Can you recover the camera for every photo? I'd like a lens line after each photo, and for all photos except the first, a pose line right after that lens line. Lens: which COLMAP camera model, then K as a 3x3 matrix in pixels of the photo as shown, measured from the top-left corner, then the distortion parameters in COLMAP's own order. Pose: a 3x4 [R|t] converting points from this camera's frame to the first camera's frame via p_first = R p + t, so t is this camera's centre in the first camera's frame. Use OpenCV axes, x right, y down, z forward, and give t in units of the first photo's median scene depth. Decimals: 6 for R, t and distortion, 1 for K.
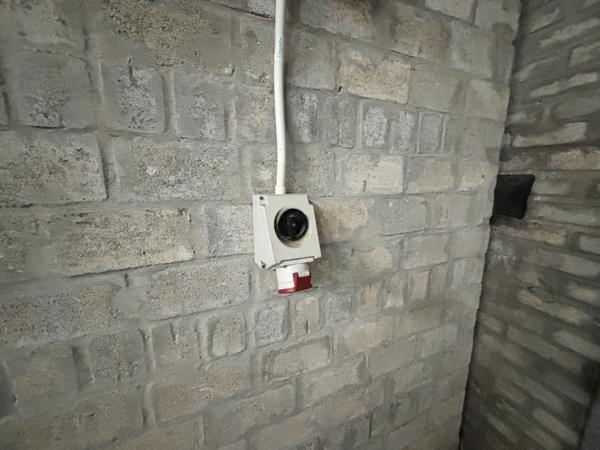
lens RADIAL K [[239.6, 0, 296.7], [0, 239.6, 222.9], [0, 0, 1]] dist [-0.012264, -0.000271]
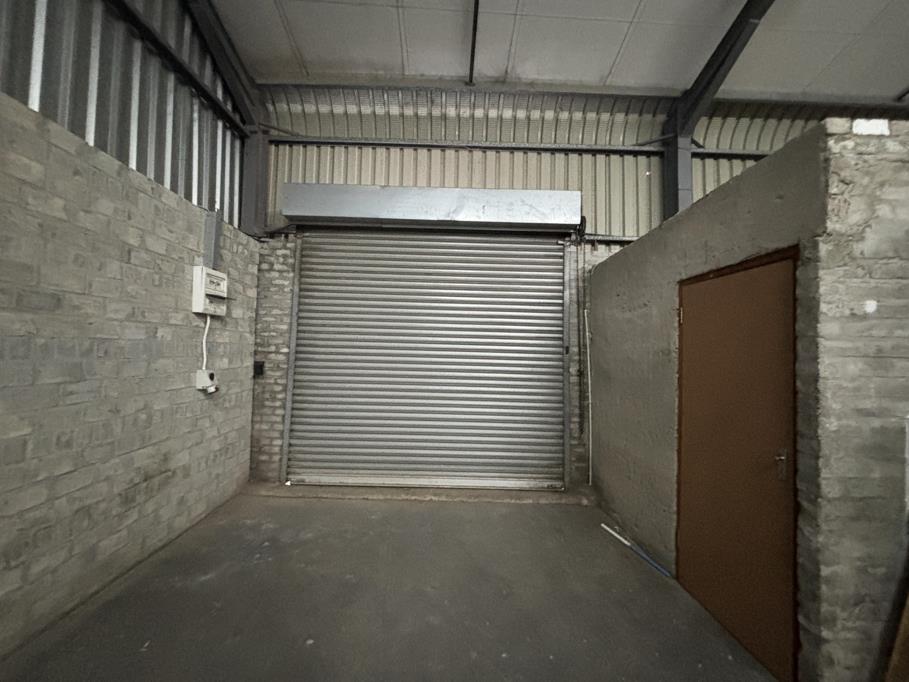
lens RADIAL K [[363.0, 0, 449.5], [0, 363.0, 337.8], [0, 0, 1]] dist [-0.012264, -0.000271]
pose [[0.381319, 0.041416, 0.923515, -2.521501], [0.149381, 0.983106, -0.105768, 0.372436], [-0.912294, 0.178287, 0.368691, -3.090513]]
